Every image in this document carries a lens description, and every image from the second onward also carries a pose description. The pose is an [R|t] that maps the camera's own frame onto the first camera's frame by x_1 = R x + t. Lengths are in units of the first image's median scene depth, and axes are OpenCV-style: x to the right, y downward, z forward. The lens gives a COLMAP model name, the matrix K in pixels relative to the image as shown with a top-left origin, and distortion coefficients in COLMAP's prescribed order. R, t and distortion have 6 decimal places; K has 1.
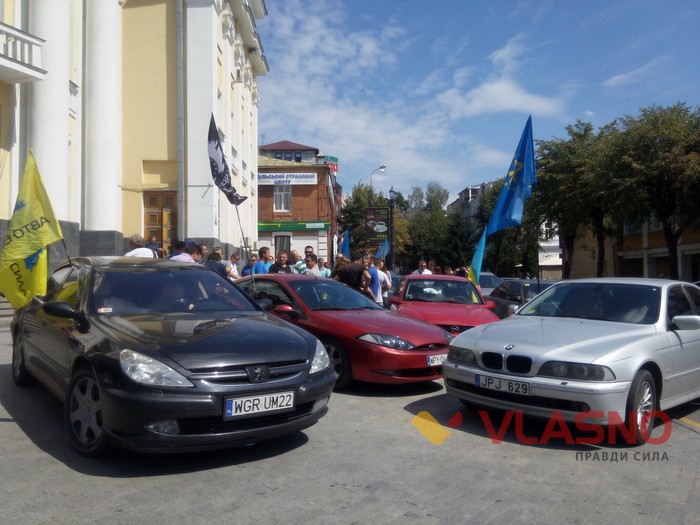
lens RADIAL K [[567.7, 0, 350.0], [0, 567.7, 262.5], [0, 0, 1]] dist [0.084893, -0.133261]
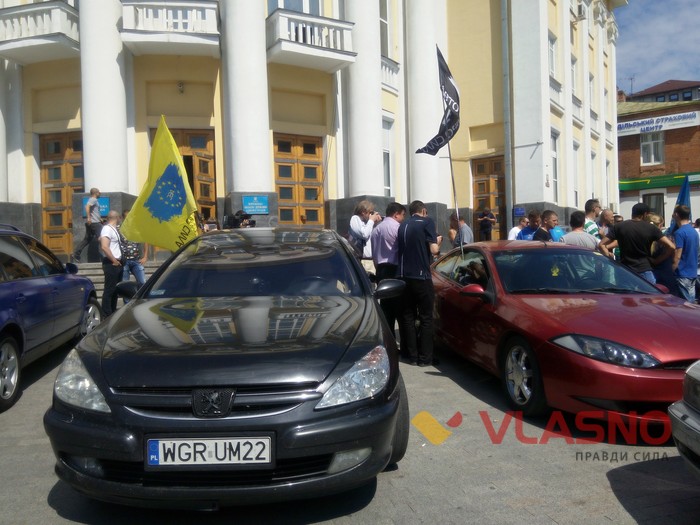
lens RADIAL K [[567.7, 0, 350.0], [0, 567.7, 262.5], [0, 0, 1]] dist [0.084893, -0.133261]
pose [[0.798510, -0.009845, -0.601901, 0.056911], [0.041786, 0.998361, 0.039106, 0.003341], [0.600529, -0.056378, 0.797613, 0.097049]]
